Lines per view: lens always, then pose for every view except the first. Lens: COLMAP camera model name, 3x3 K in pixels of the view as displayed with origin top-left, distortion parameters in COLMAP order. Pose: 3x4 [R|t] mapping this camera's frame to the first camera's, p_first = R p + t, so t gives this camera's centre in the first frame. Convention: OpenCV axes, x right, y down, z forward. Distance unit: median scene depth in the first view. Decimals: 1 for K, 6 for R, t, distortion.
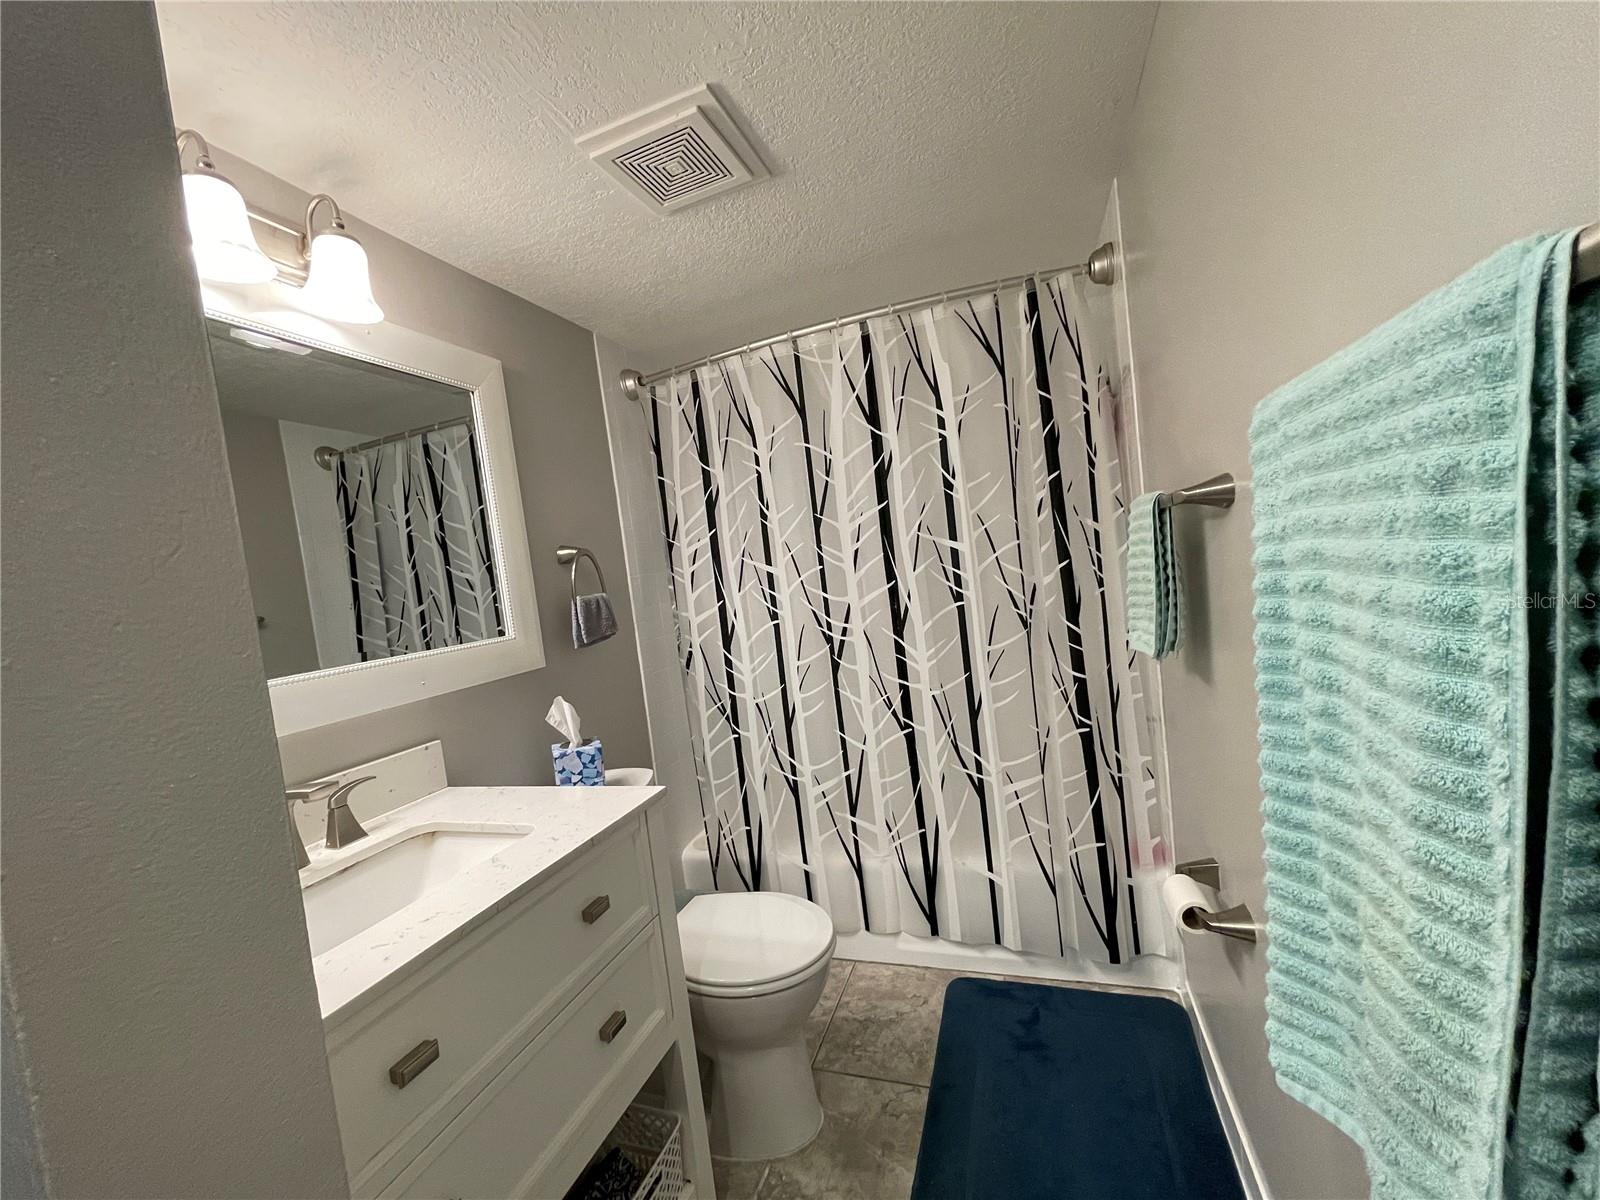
lens RADIAL K [[645.0, 0, 788.3], [0, 645.0, 607.9], [0, 0, 1]] dist [0.000700, 0.000082]
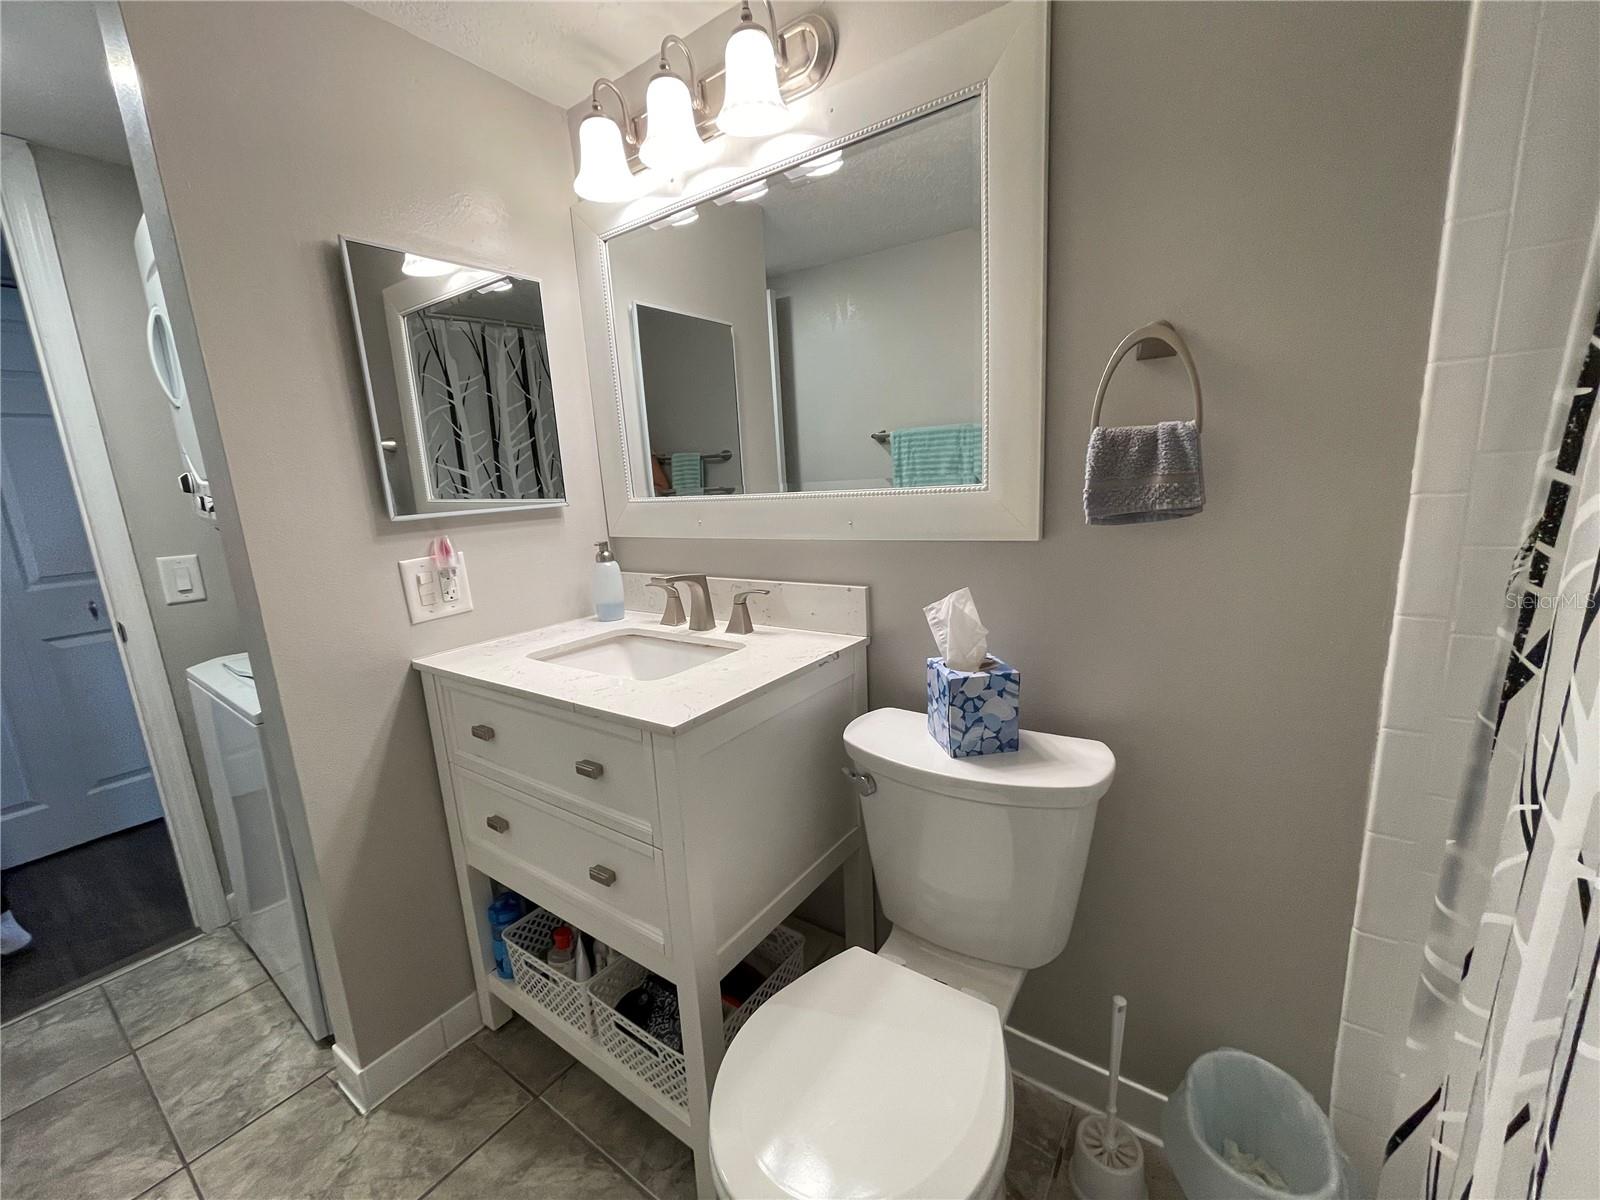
lens RADIAL K [[645.0, 0, 788.3], [0, 645.0, 607.9], [0, 0, 1]] dist [0.000700, 0.000082]
pose [[-0.250162, 0.328494, -0.910775, 0.439111], [0.038650, 0.943323, 0.329617, -0.098973], [0.967432, 0.047257, -0.248680, 1.405328]]
